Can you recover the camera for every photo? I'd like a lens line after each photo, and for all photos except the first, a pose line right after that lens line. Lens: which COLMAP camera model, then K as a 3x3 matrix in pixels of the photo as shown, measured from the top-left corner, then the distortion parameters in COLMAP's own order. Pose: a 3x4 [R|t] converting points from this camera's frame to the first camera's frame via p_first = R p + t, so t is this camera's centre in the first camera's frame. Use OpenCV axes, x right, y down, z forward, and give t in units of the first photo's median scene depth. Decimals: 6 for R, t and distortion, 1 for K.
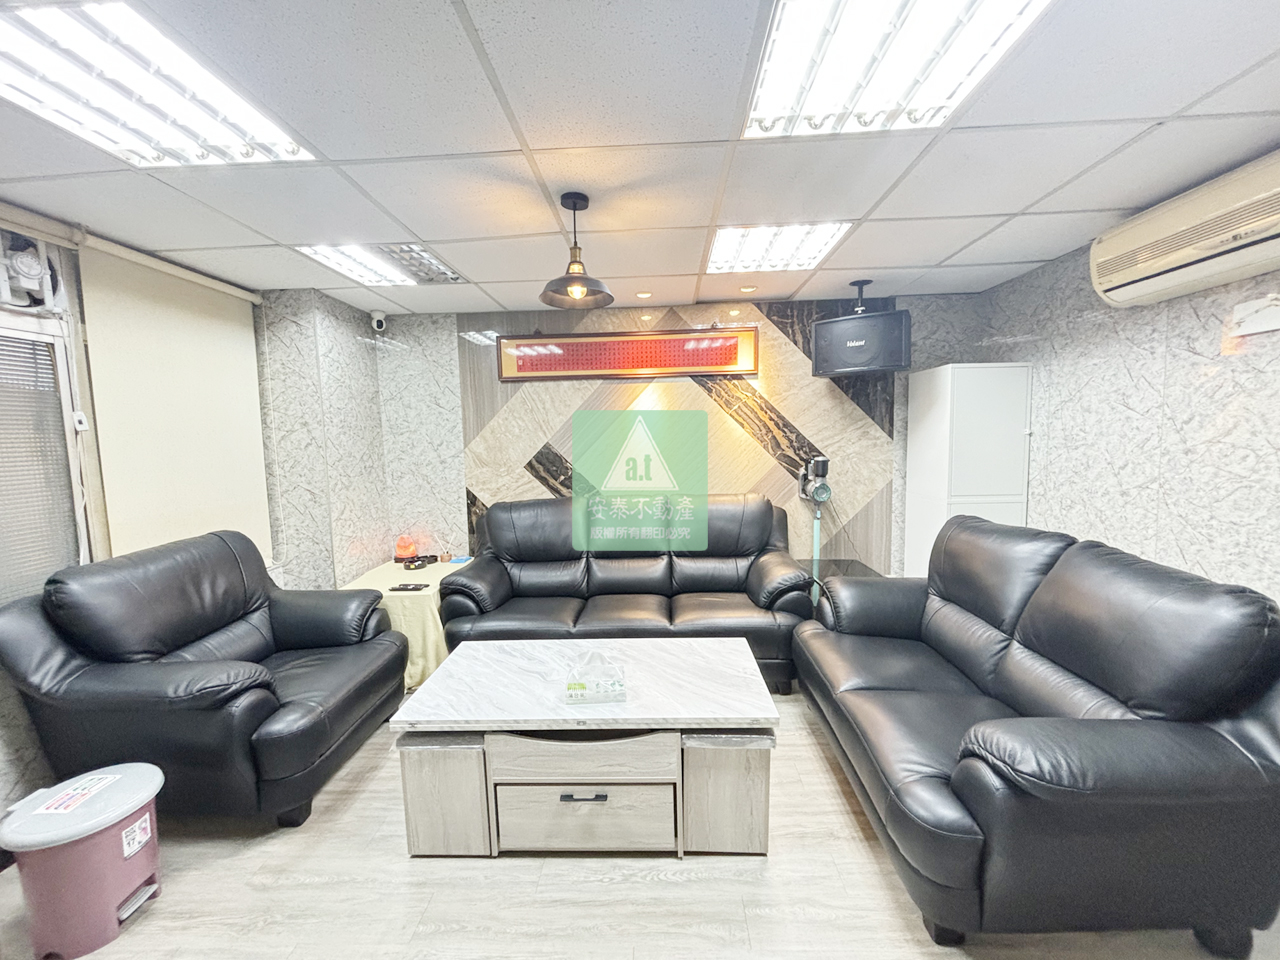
lens RADIAL K [[513.8, 0, 641.1], [0, 513.8, 479.9], [0, 0, 1]] dist [-0.000755, 0.001226]
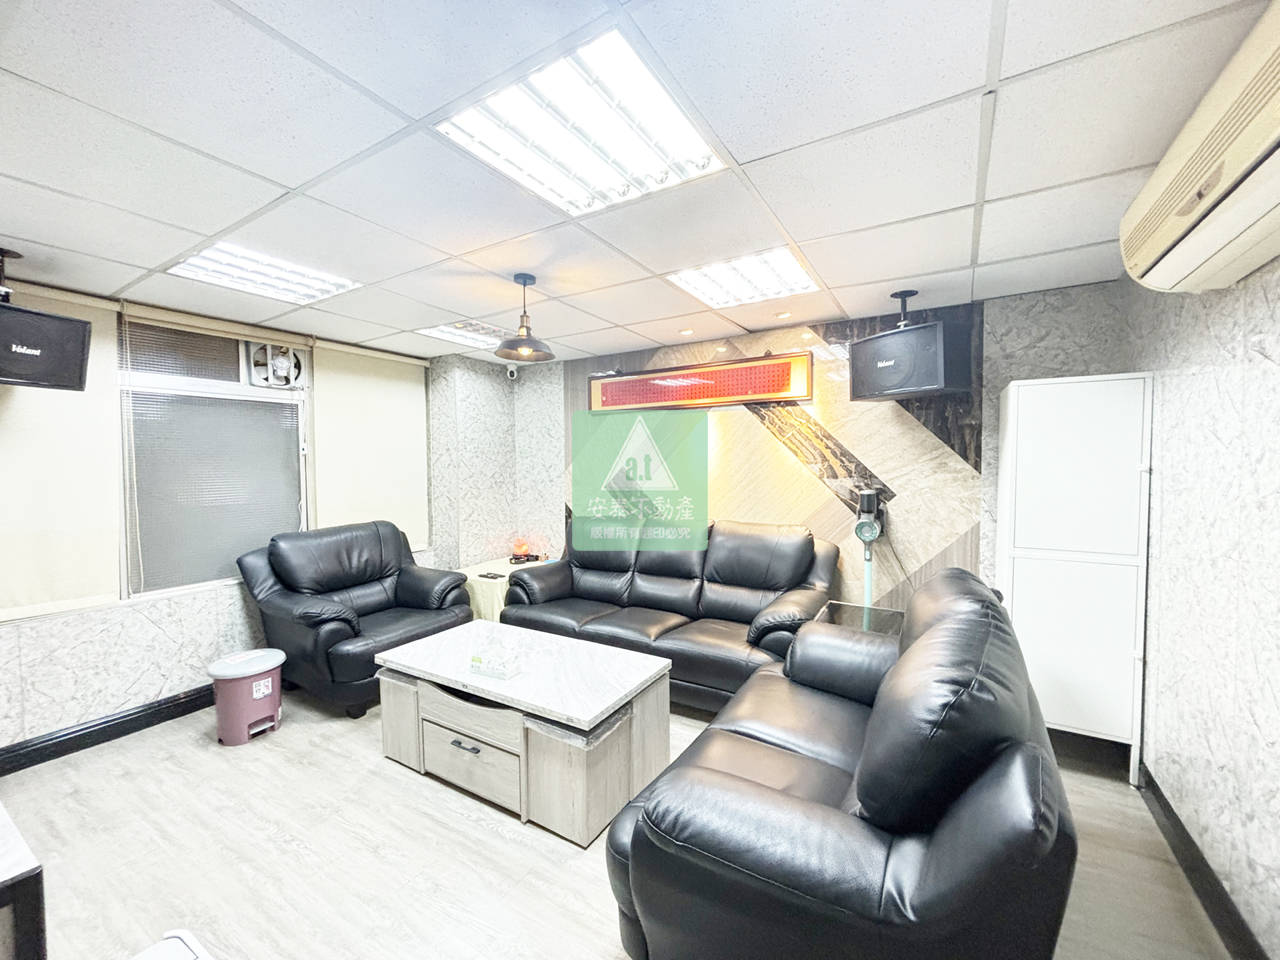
lens RADIAL K [[513.8, 0, 643.5], [0, 513.8, 481.0], [0, 0, 1]] dist [-0.000755, 0.001226]
pose [[0.874981, 0.036691, -0.482765, 0.507950], [-0.055934, 0.998108, -0.025520, -0.019007], [0.480915, 0.049332, 0.875378, 0.036626]]
